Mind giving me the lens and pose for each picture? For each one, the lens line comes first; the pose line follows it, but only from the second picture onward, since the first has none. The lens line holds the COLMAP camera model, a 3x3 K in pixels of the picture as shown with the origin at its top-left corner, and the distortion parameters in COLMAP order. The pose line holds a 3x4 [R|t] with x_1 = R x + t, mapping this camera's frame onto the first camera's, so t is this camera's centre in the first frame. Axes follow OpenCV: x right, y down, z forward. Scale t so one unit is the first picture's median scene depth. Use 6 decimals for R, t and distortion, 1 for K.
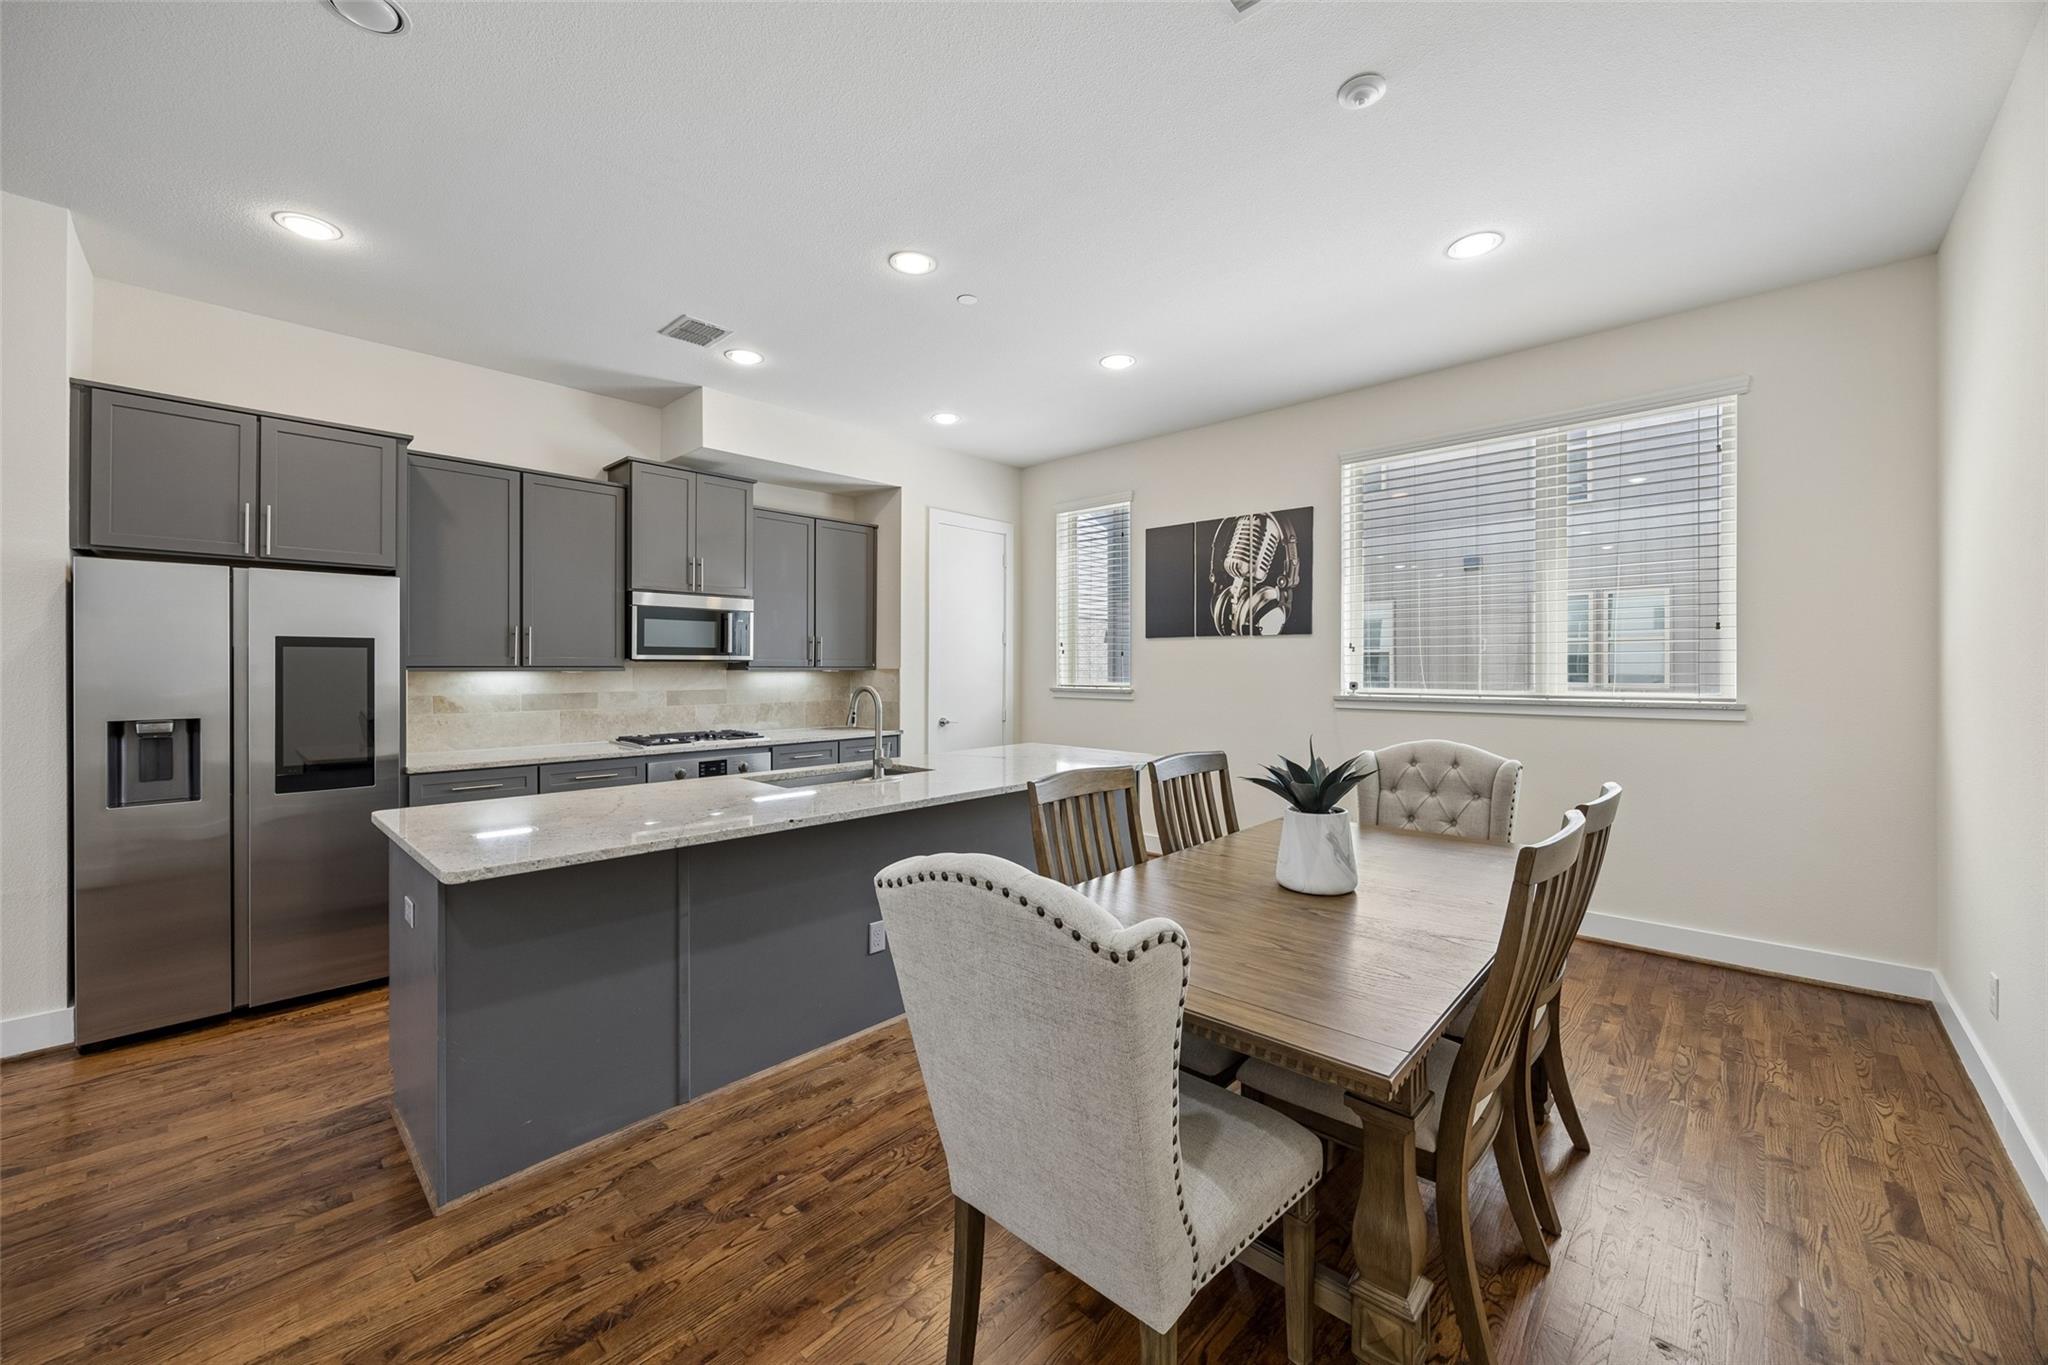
lens RADIAL K [[795.3, 0, 1011.8], [0, 795.3, 670.0], [0, 0, 1]] dist [0.002147, 0.000096]
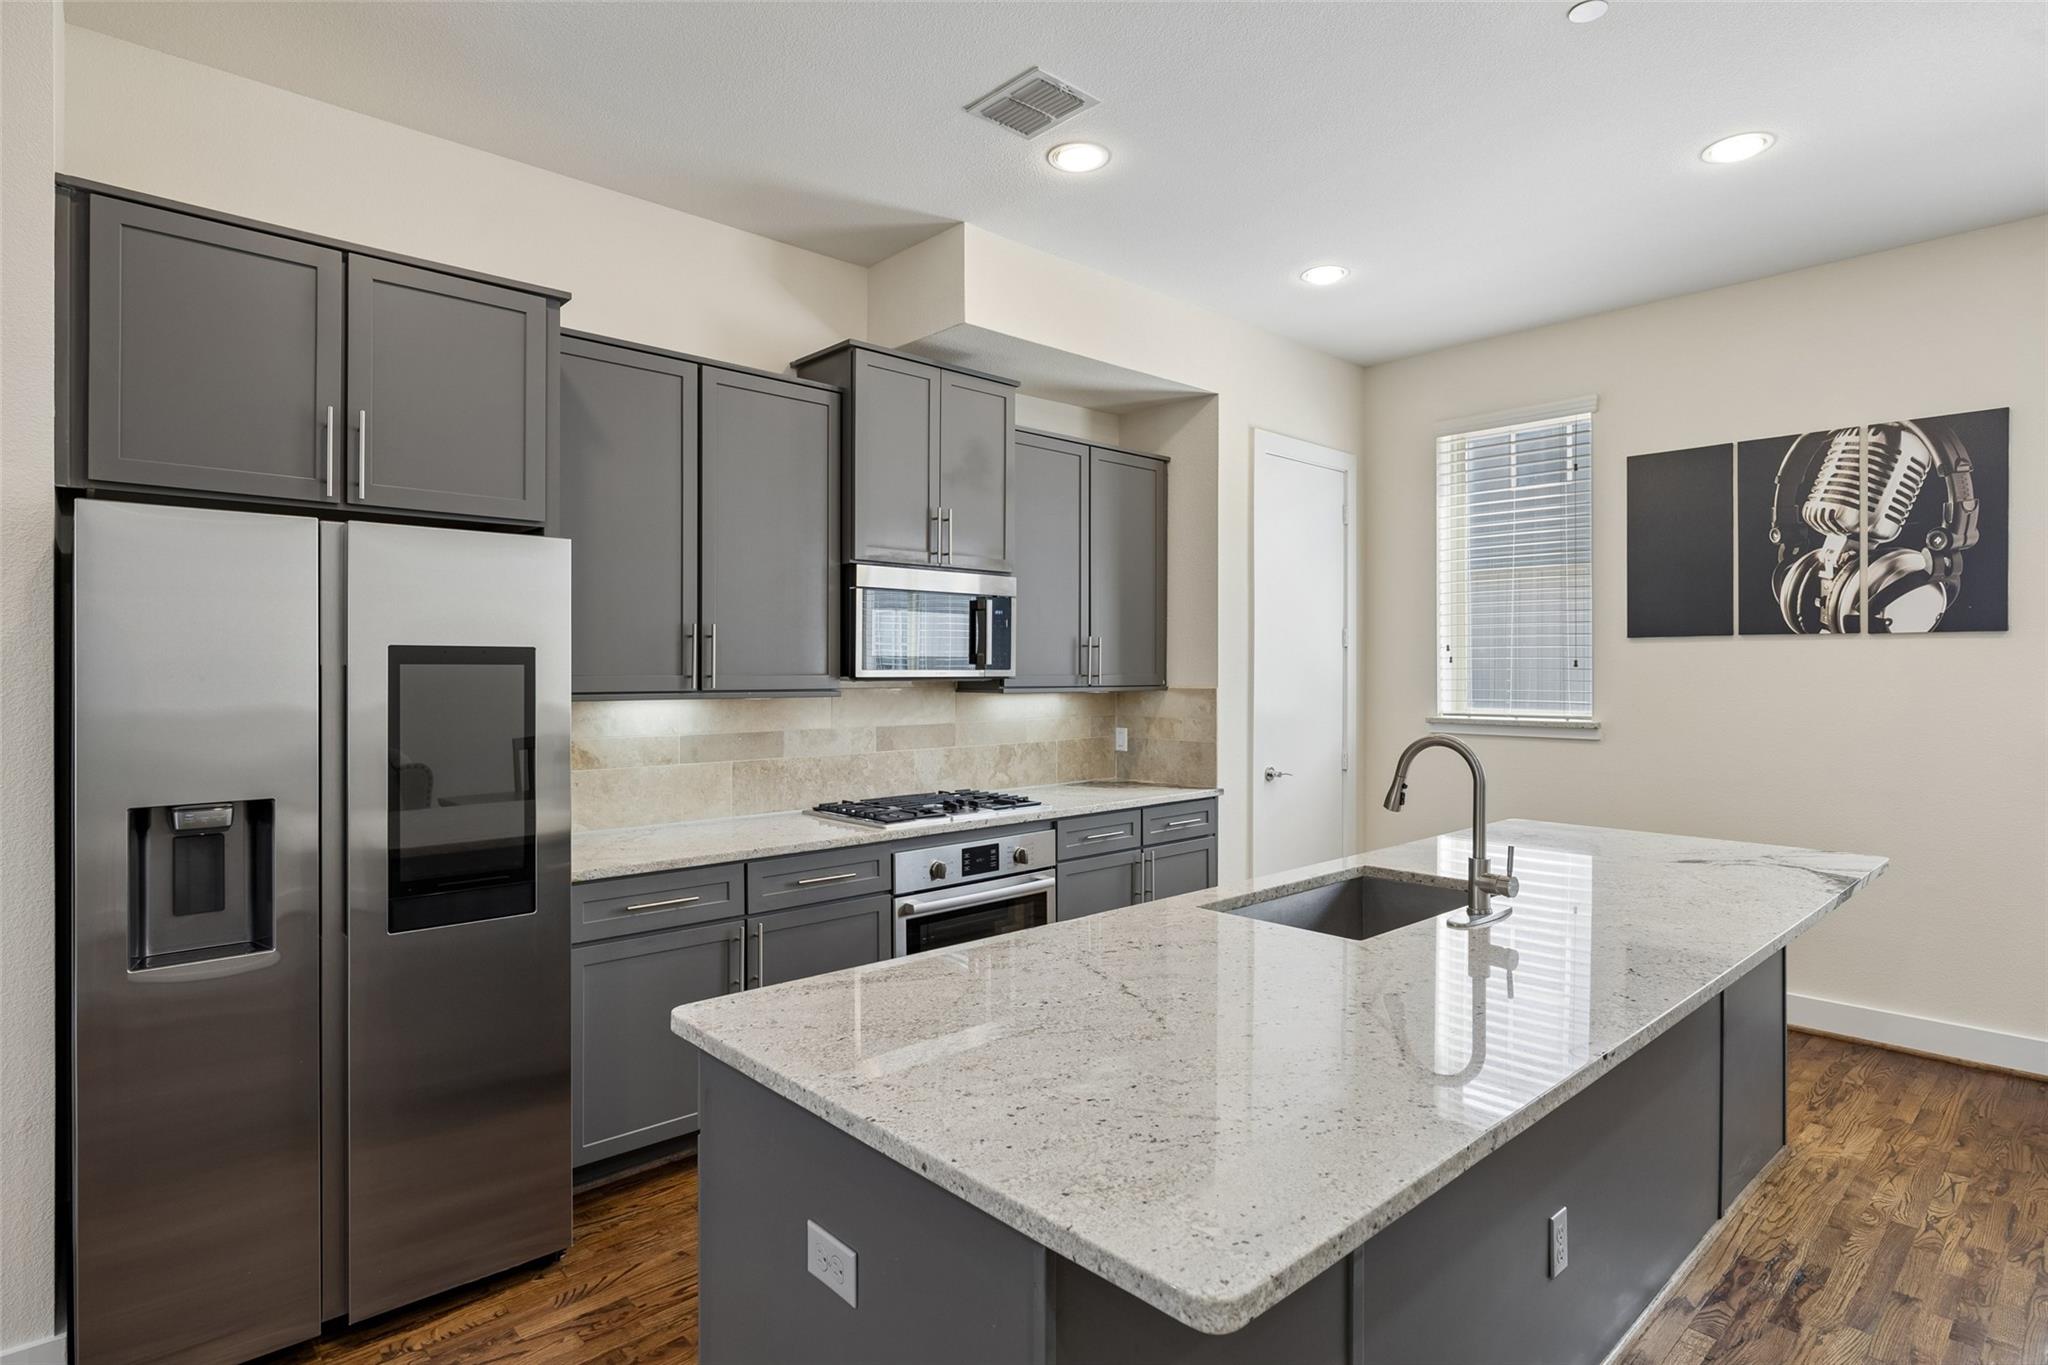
lens RADIAL K [[1086.0, 0, 1024.5], [0, 1086.0, 674.3], [0, 0, 1]] dist [-0.002982, 0.000694]
pose [[0.998182, -0.001071, -0.060266, -0.284184], [0.000987, 0.999998, -0.001429, -0.013564], [0.060268, 0.001367, 0.998181, 0.180391]]
